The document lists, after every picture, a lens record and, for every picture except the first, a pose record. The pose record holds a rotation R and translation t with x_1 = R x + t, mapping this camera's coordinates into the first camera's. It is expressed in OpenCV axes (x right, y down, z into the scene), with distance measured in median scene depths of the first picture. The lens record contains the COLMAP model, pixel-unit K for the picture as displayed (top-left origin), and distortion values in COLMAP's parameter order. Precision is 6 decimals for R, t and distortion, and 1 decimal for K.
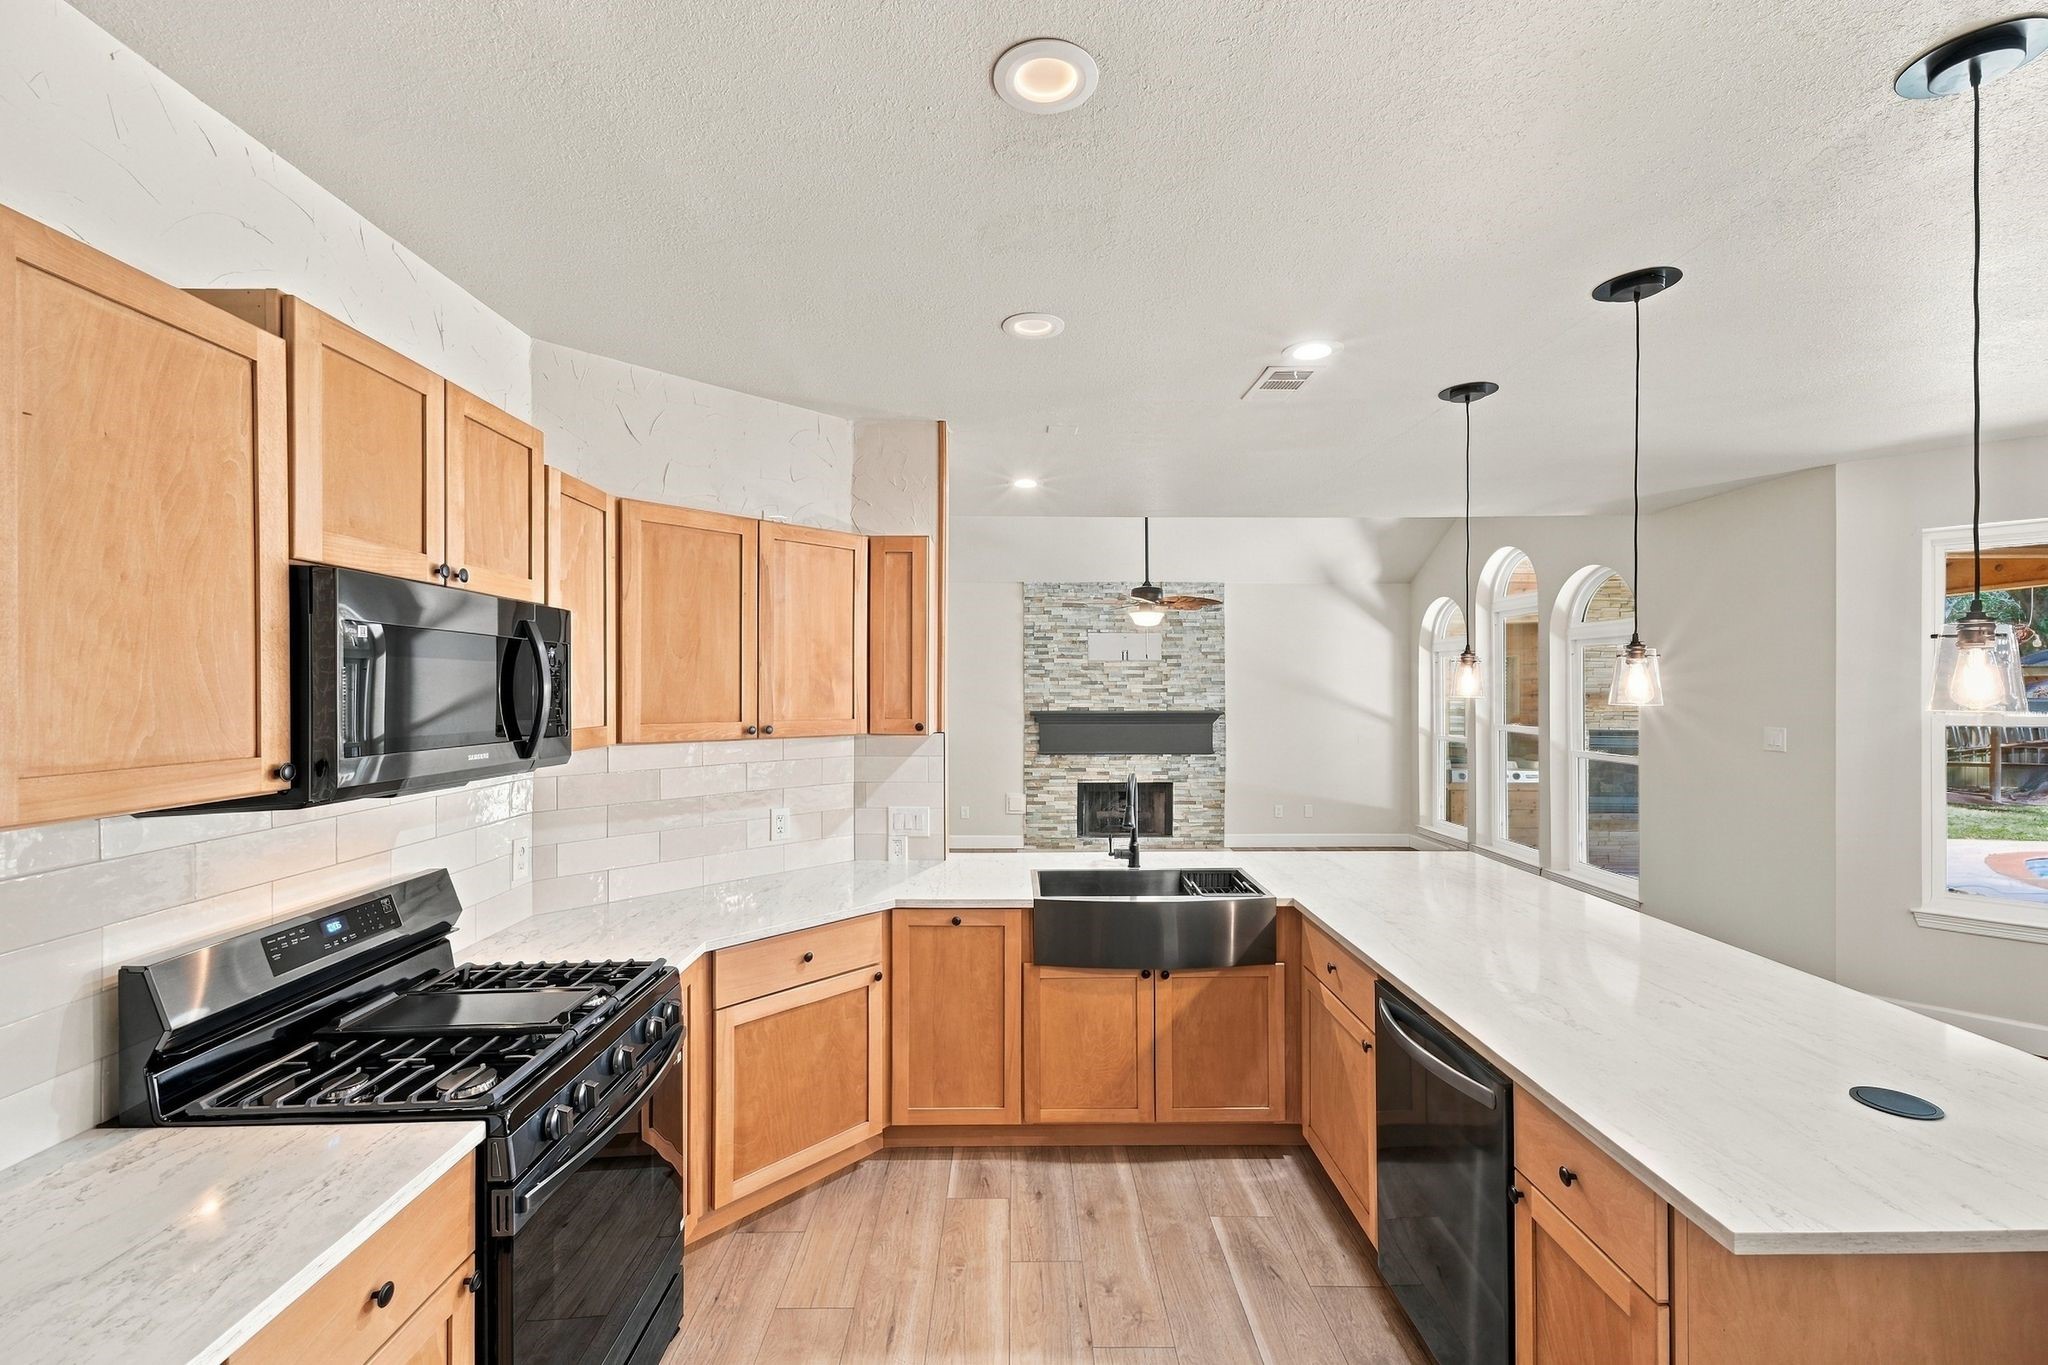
lens RADIAL K [[872.4, 0, 1059.4], [0, 872.4, 691.5], [0, 0, 1]] dist [0.008768, 0.000133]
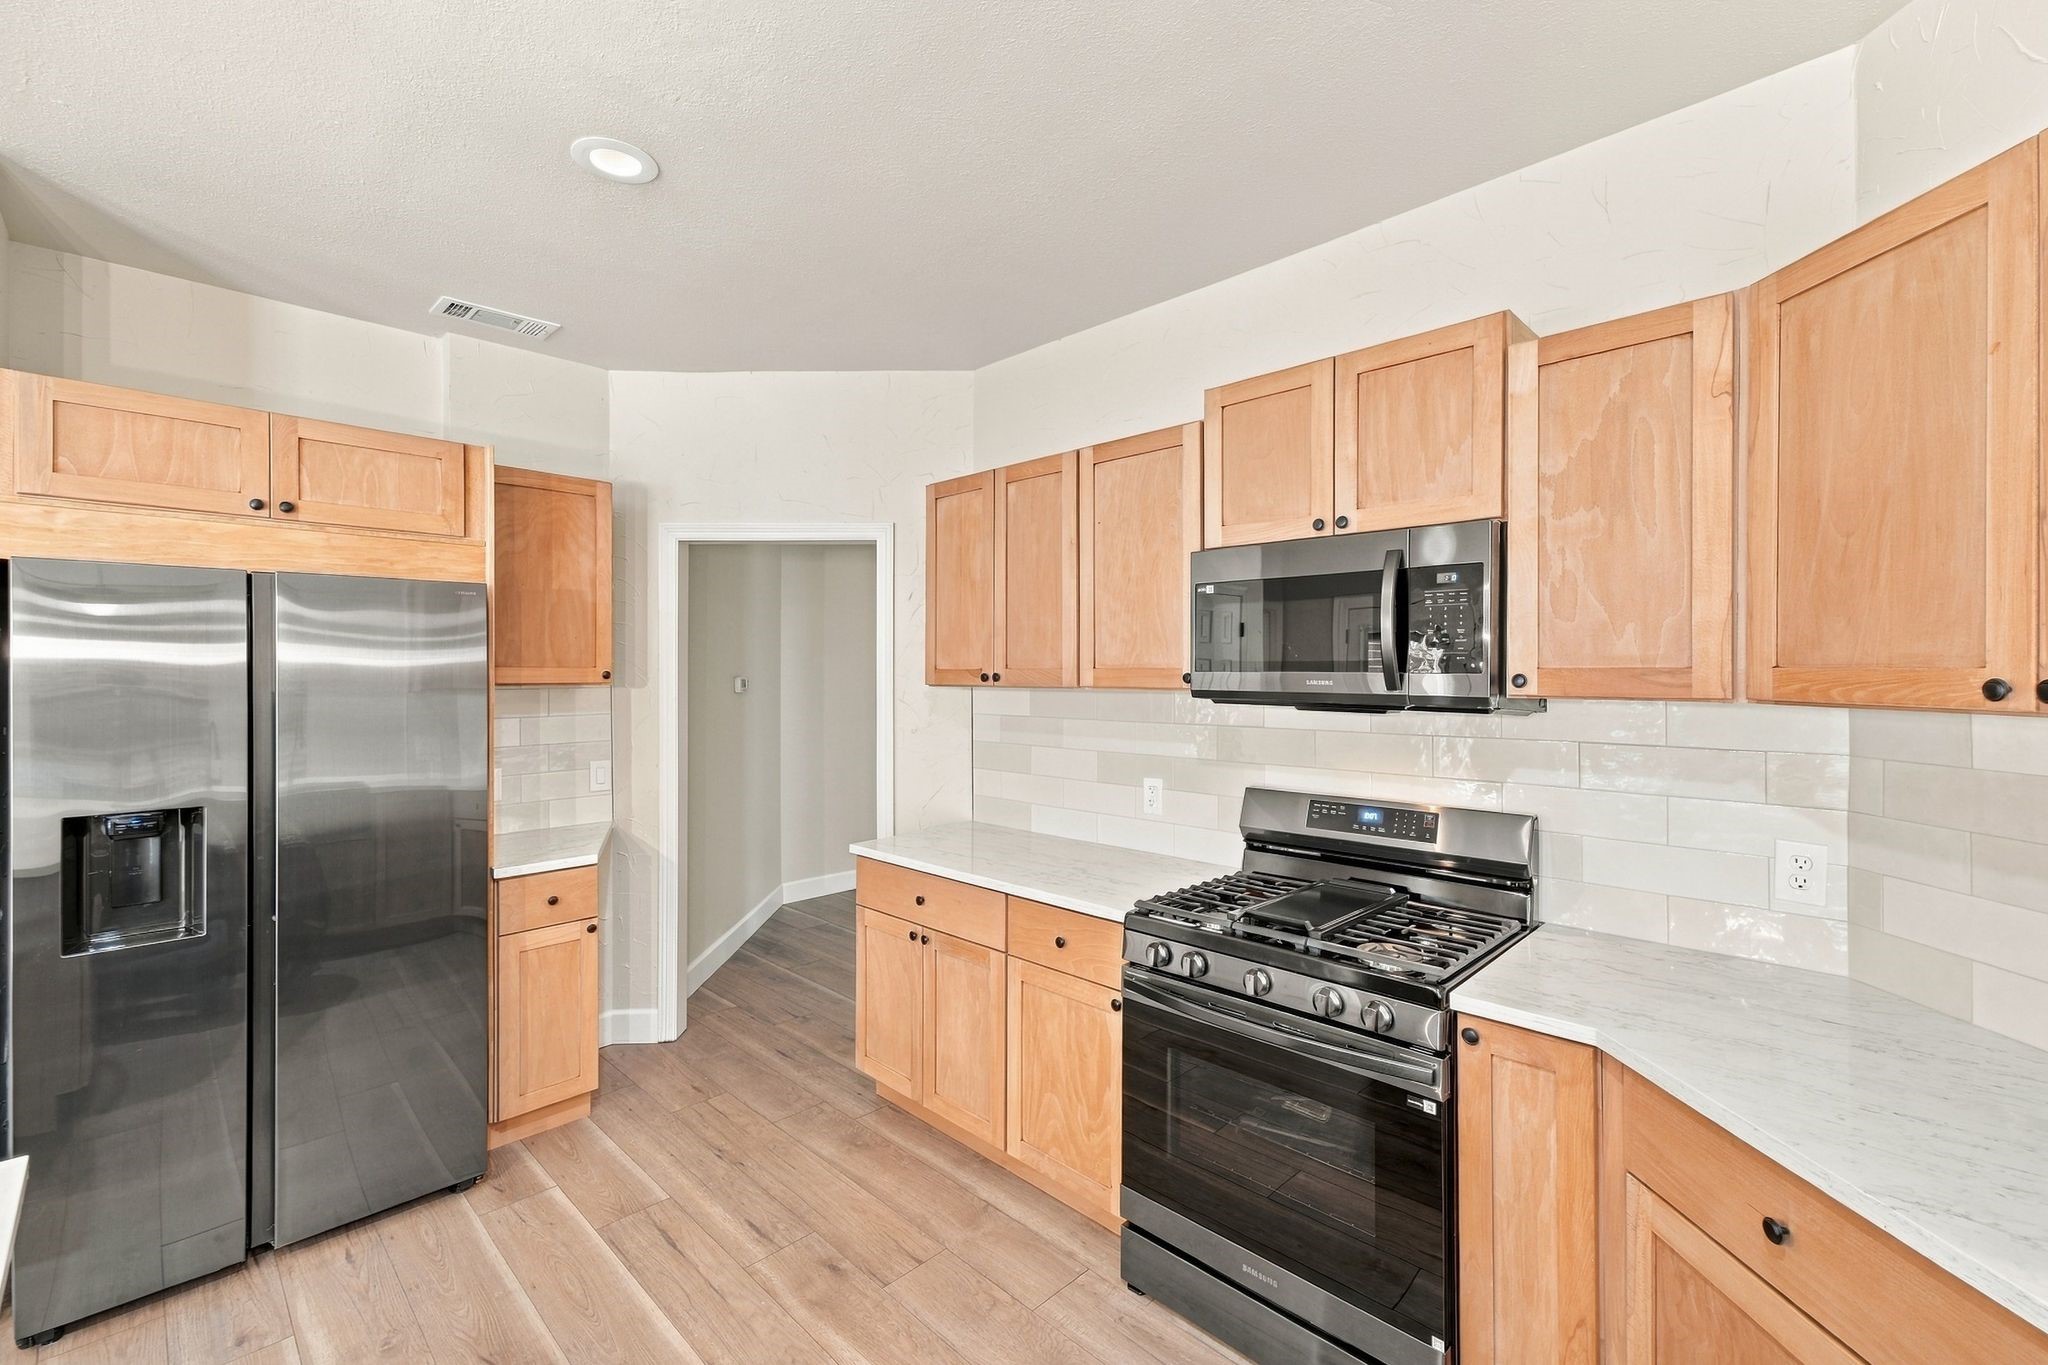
lens RADIAL K [[878.6, 0, 1021.5], [0, 878.6, 671.1], [0, 0, 1]] dist [0.010868, 0.000026]
pose [[-0.732999, -0.002642, -0.680225, 0.081930], [-0.005272, 0.999984, 0.001798, 0.012444], [0.680210, 0.004904, -0.733001, 0.326349]]
